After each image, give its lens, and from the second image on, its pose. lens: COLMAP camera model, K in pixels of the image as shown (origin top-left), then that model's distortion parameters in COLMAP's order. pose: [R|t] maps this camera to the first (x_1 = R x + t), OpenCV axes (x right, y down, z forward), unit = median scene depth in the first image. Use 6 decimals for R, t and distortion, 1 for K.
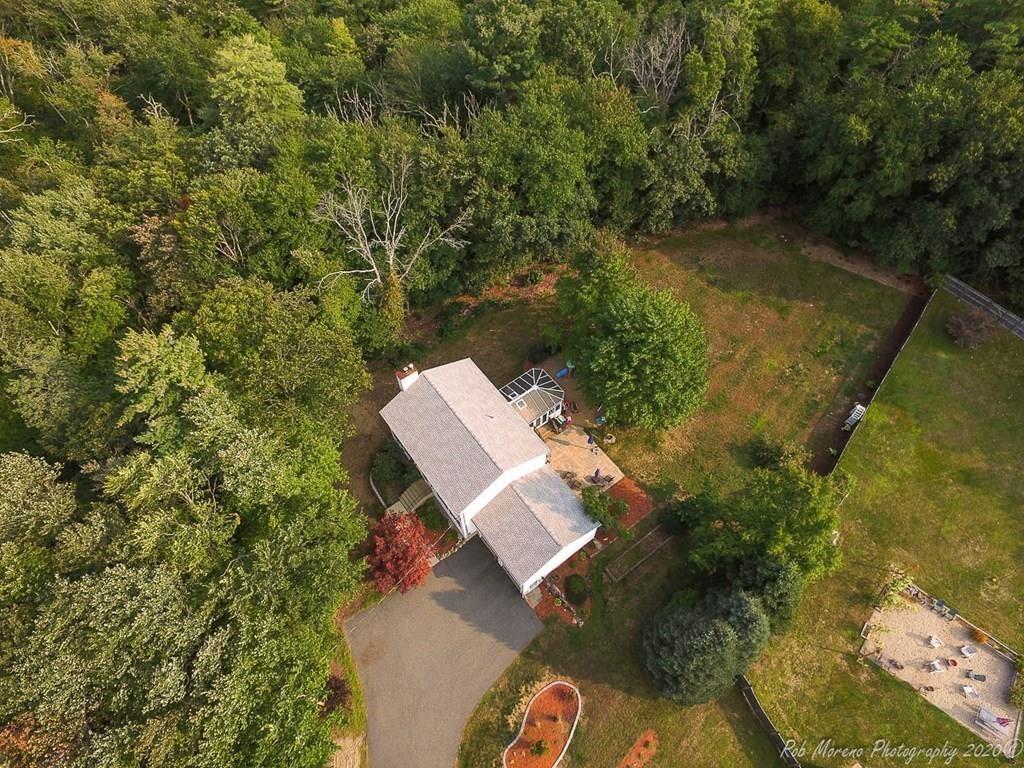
lens RADIAL K [[592.1, 0, 511.8], [0, 592.1, 376.6], [0, 0, 1]] dist [-0.023449, 0.020697]
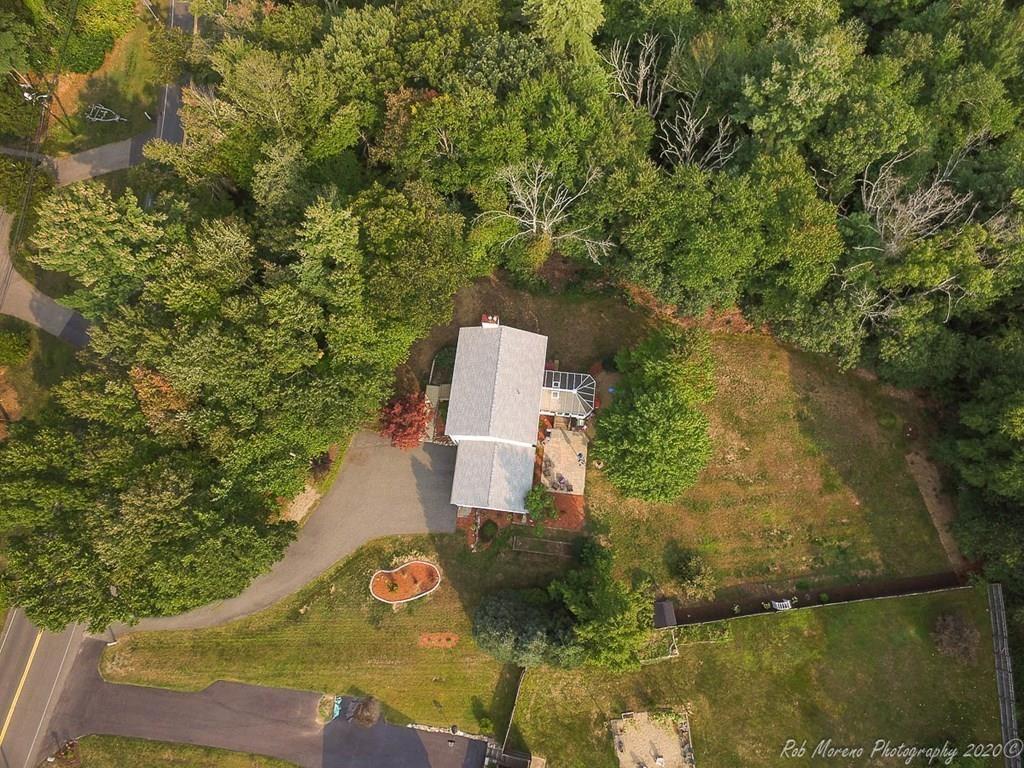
lens RADIAL K [[592.1, 0, 511.8], [0, 592.1, 376.6], [0, 0, 1]] dist [-0.023449, 0.020697]
pose [[0.728206, 0.661586, -0.178943, 0.145520], [-0.570632, 0.729887, 0.376356, -0.389947], [0.379600, -0.171954, 0.909030, -0.111292]]
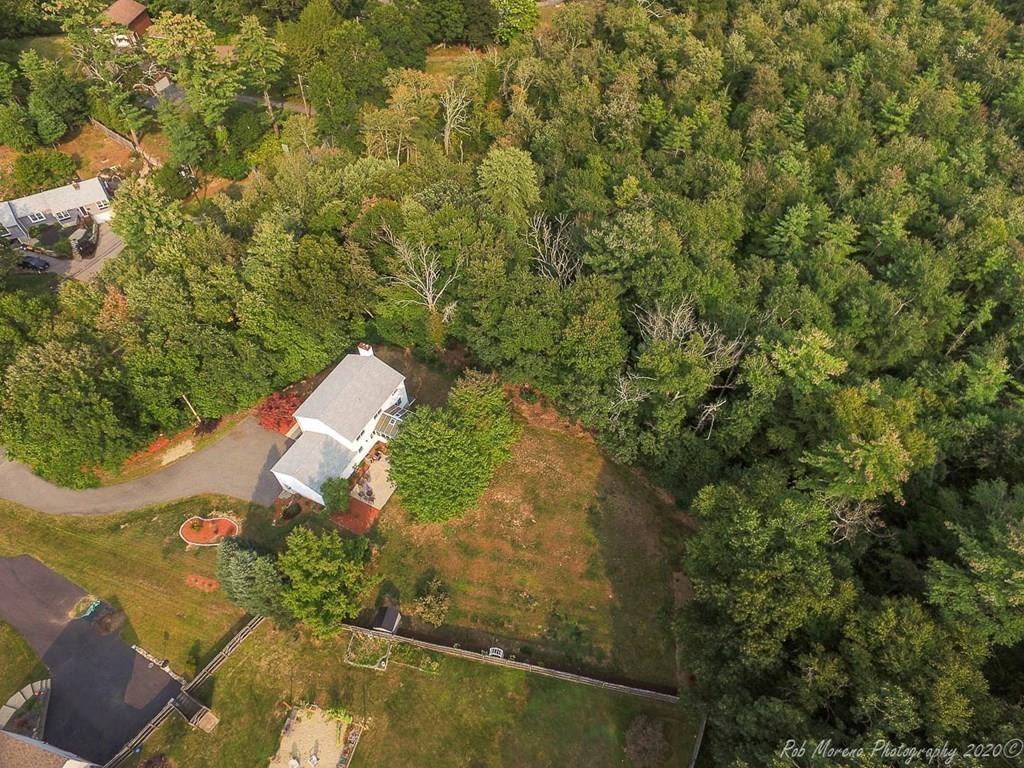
lens RADIAL K [[592.1, 0, 511.8], [0, 592.1, 376.6], [0, 0, 1]] dist [-0.023449, 0.020697]
pose [[0.448734, 0.686203, -0.572506, 0.925212], [-0.745546, 0.640680, 0.183552, -0.521026], [0.492747, 0.344464, 0.799090, -0.044747]]
